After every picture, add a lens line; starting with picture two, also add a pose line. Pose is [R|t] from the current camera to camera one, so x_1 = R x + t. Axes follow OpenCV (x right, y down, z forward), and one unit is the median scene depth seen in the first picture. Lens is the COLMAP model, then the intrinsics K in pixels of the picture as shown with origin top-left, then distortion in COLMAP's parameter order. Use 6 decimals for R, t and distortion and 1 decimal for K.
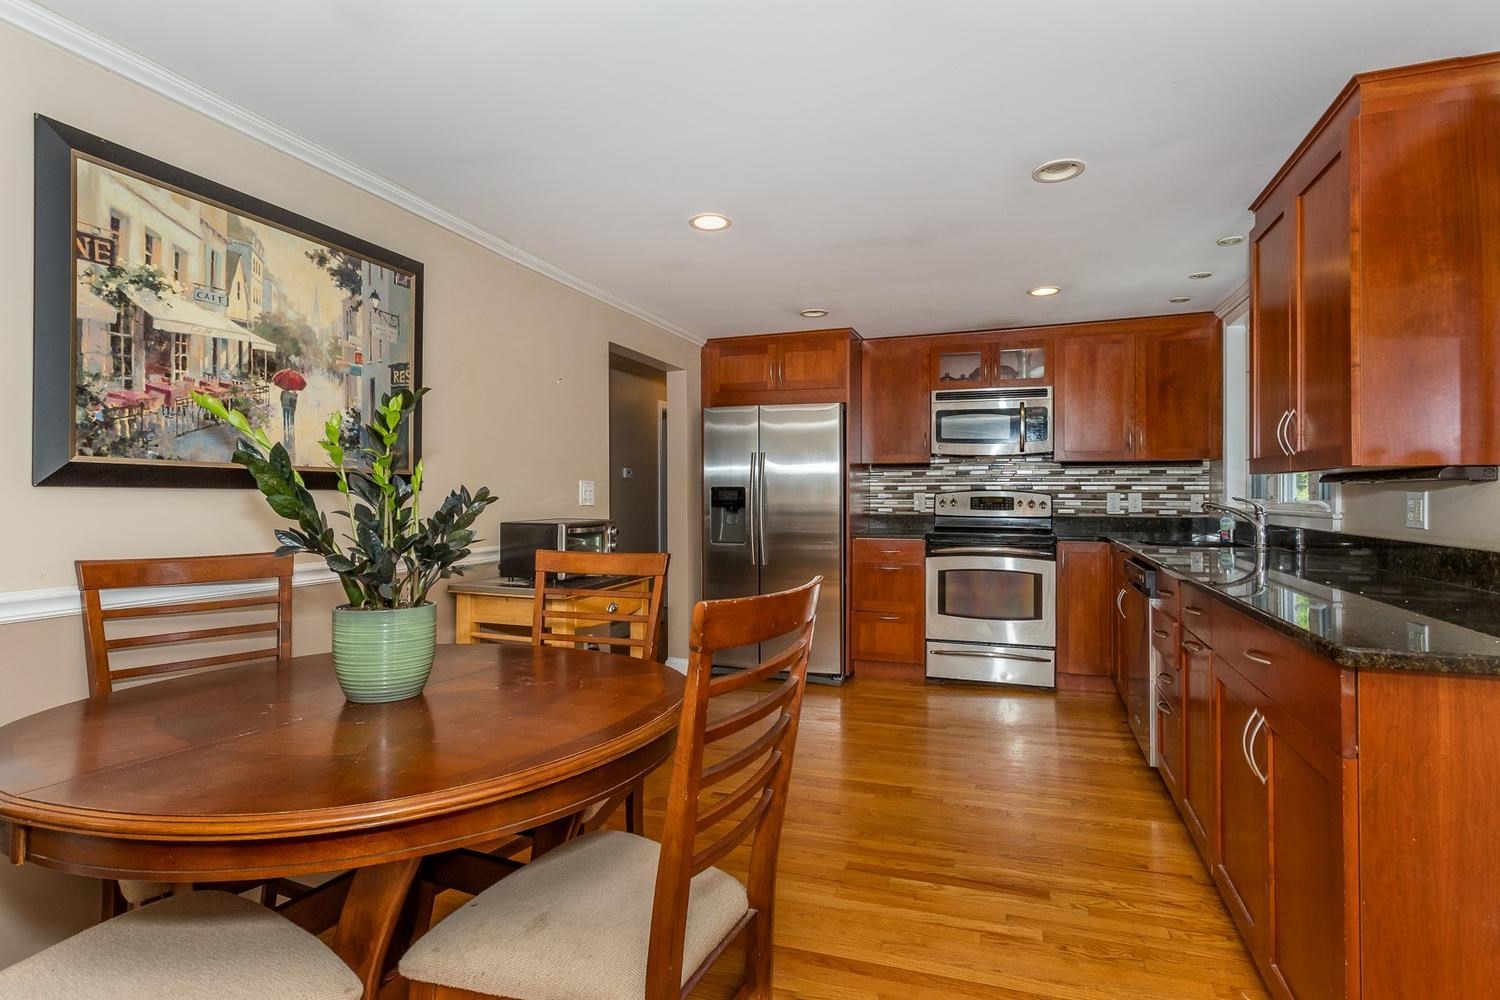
lens RADIAL K [[773.8, 0, 752.3], [0, 773.8, 482.5], [0, 0, 1]] dist [-0.001287, 0.000425]
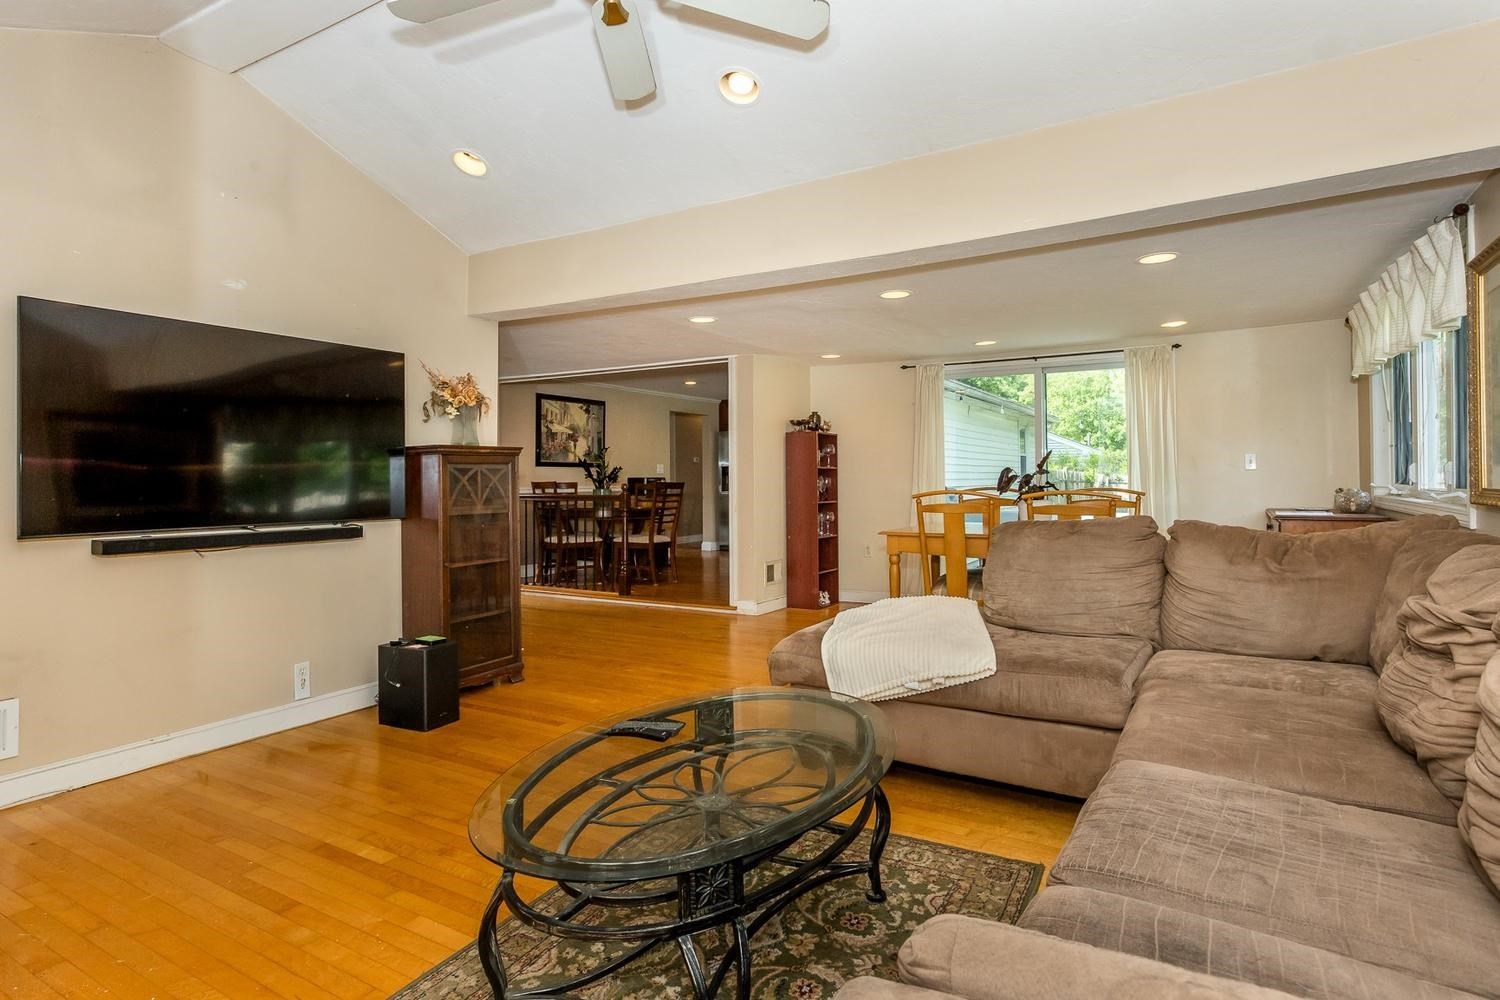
lens RADIAL K [[793.2, 0, 747.4], [0, 793.2, 456.8], [0, 0, 1]] dist [0.000755, 0.000860]
pose [[0.980592, -0.008436, -0.195878, 1.281851], [0.007206, 0.999950, -0.006992, -0.011469], [0.195927, 0.005445, 0.980603, -3.390481]]
